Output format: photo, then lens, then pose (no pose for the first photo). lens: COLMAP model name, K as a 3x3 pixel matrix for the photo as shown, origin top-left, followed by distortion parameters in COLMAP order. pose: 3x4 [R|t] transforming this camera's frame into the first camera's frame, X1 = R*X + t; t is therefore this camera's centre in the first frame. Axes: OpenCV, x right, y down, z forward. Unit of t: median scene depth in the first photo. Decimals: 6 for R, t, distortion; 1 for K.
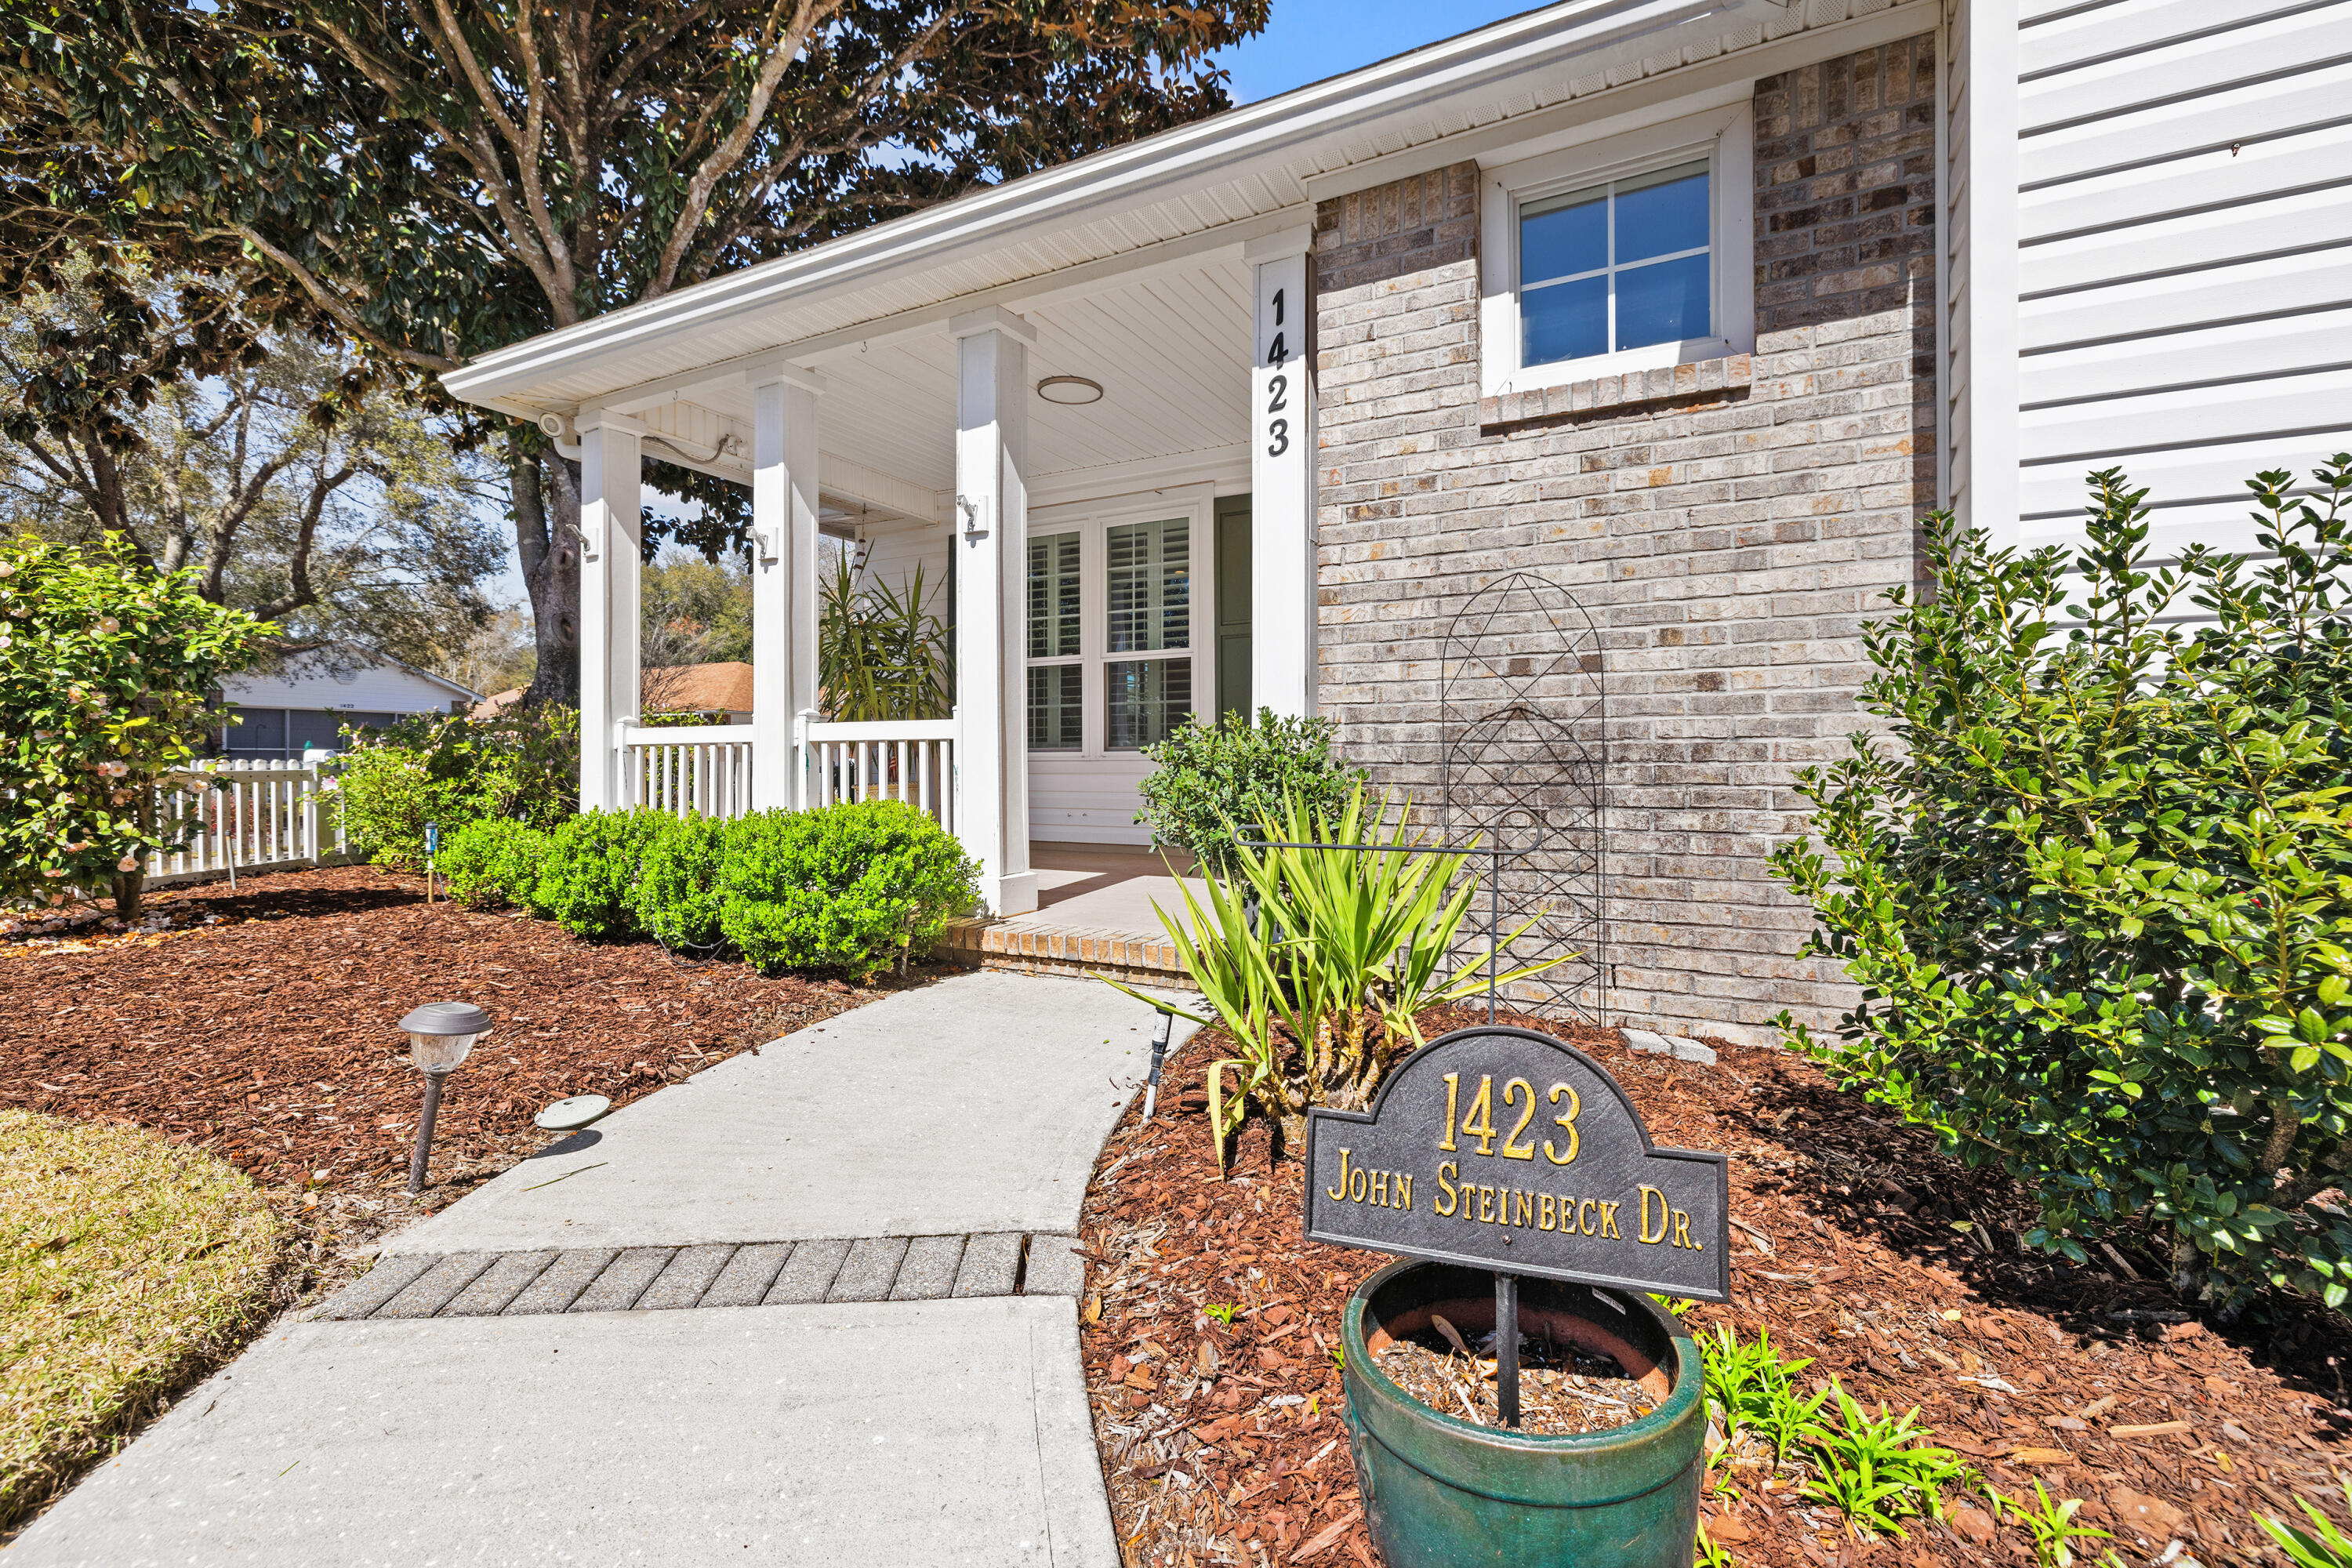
lens RADIAL K [[1019.0, 0, 1185.7], [0, 1019.0, 766.6], [0, 0, 1]] dist [-0.002578, -0.000183]
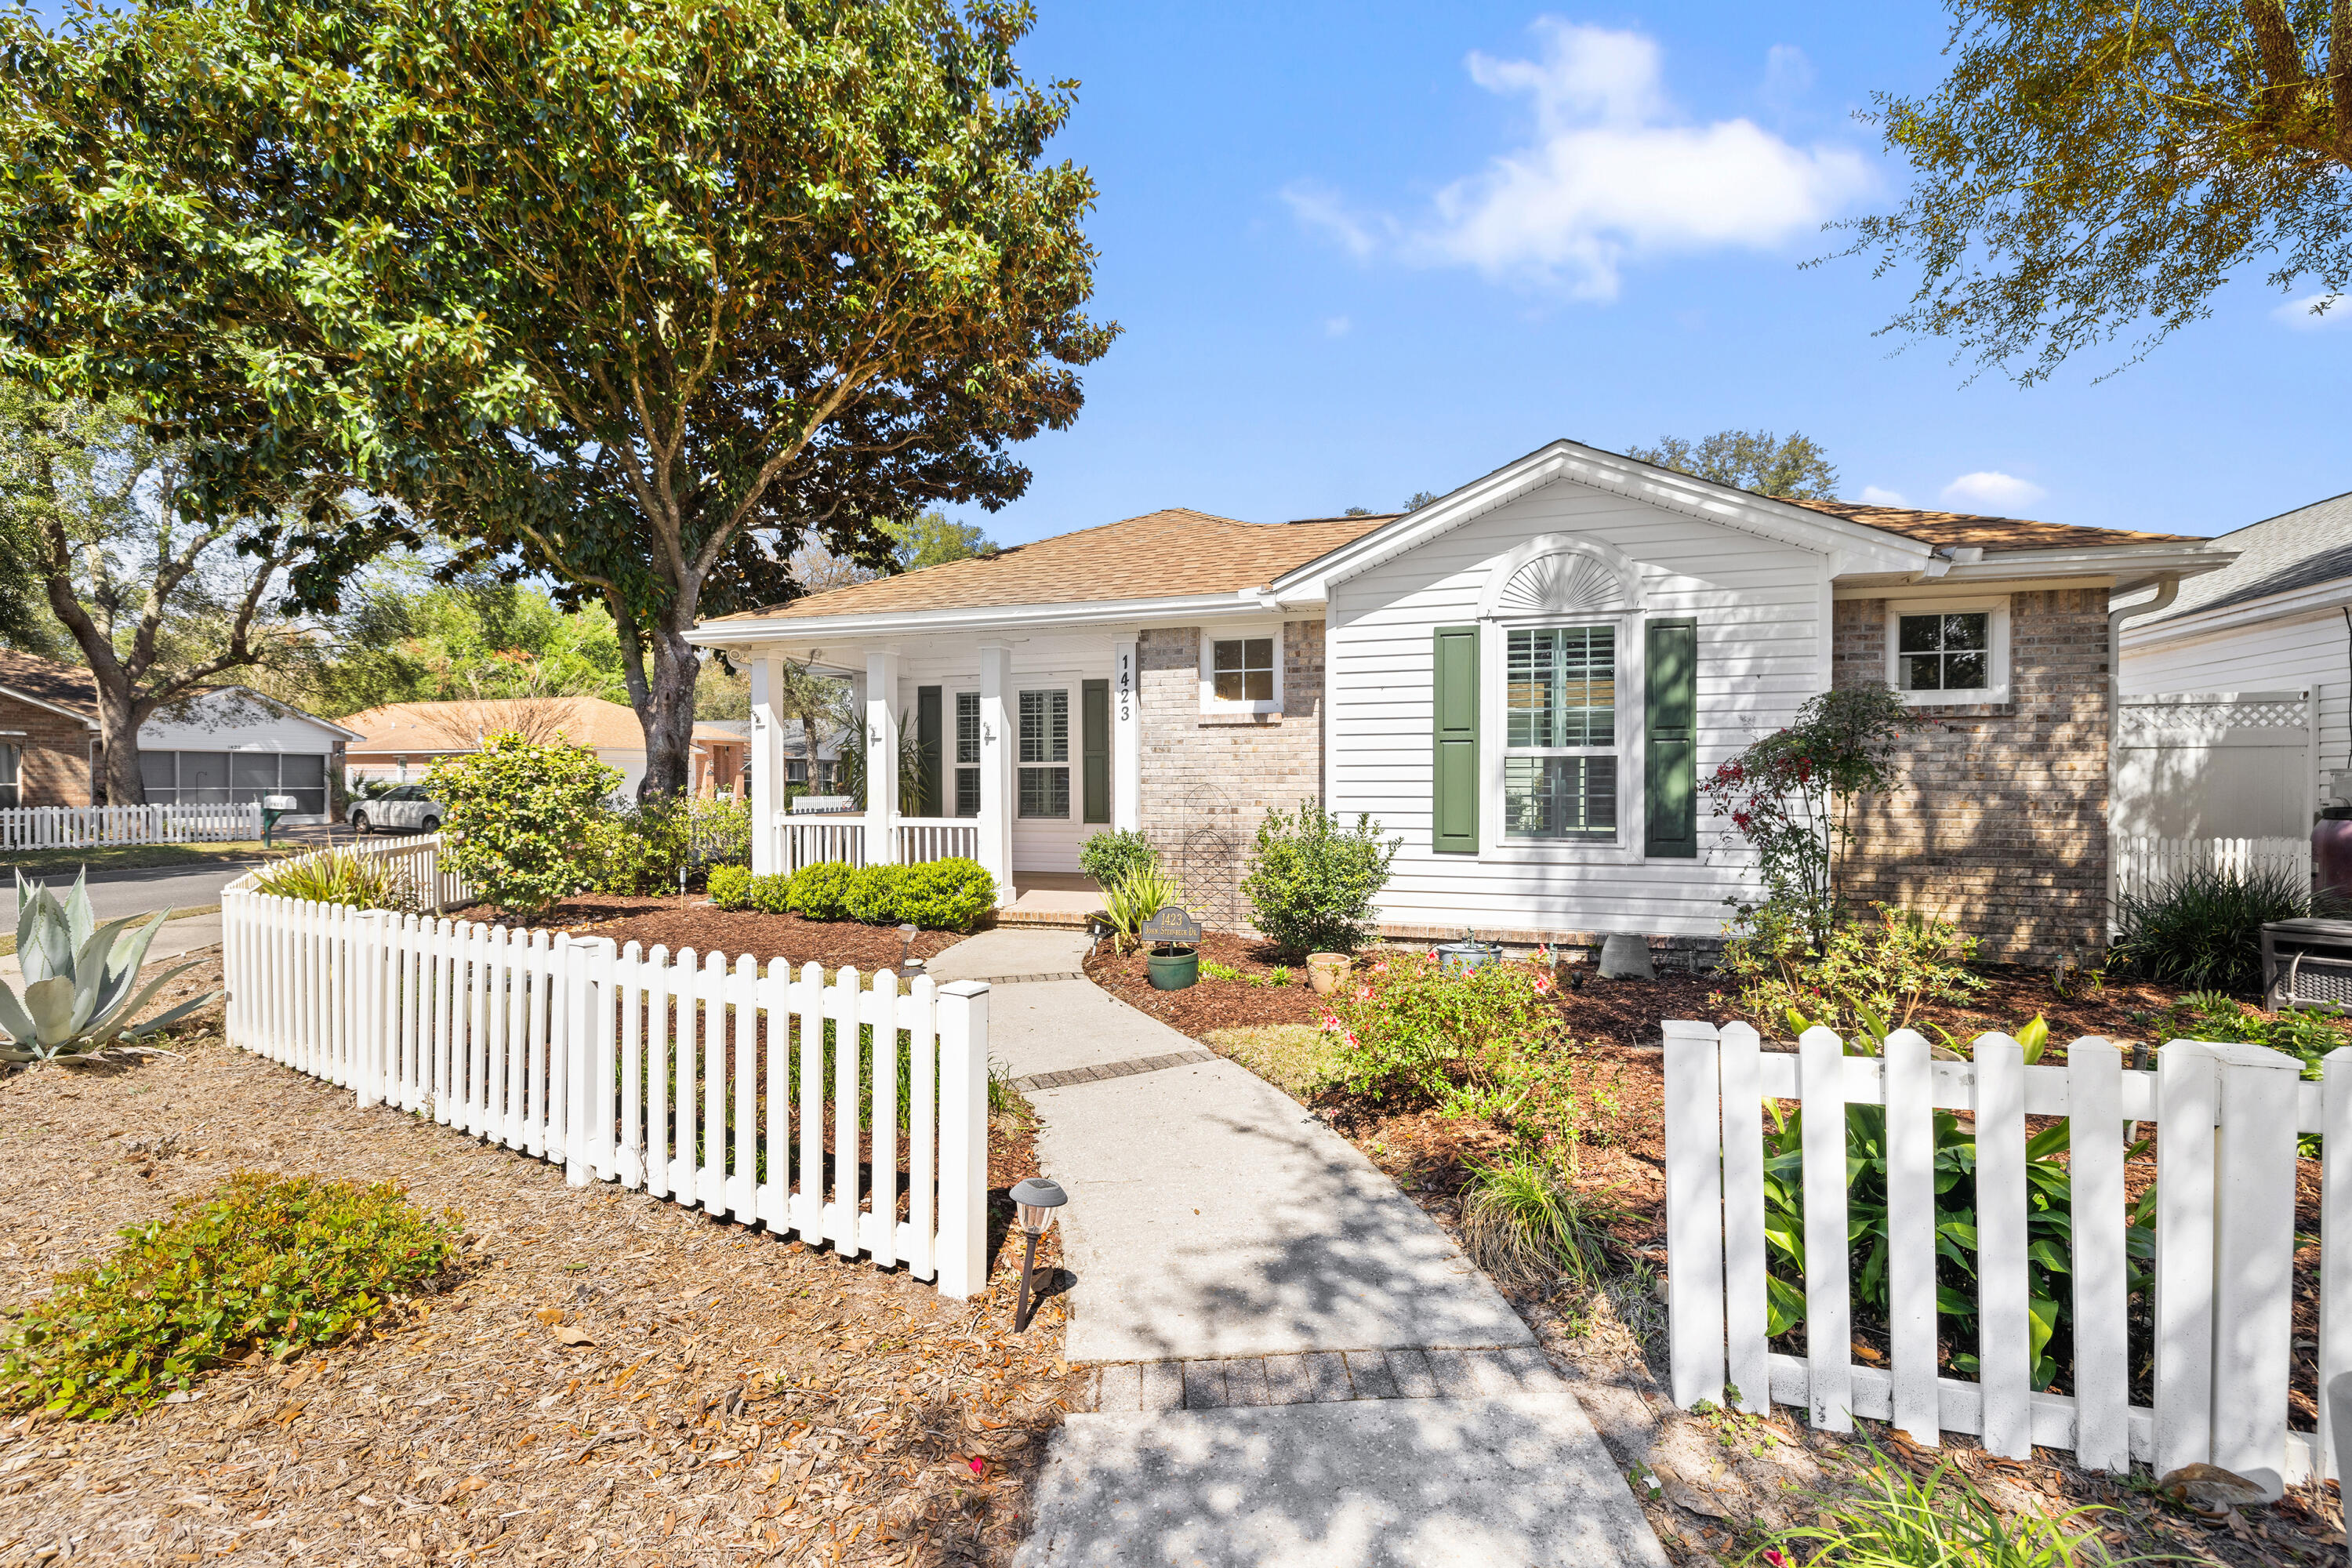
lens RADIAL K [[1019.0, 0, 1174.8], [0, 1019.0, 811.2], [0, 0, 1]] dist [-0.002578, -0.000183]
pose [[0.986104, -0.006371, 0.166010, -0.196113], [0.001617, 0.999585, 0.028756, -0.144125], [-0.166124, -0.028088, 0.985705, -1.432785]]
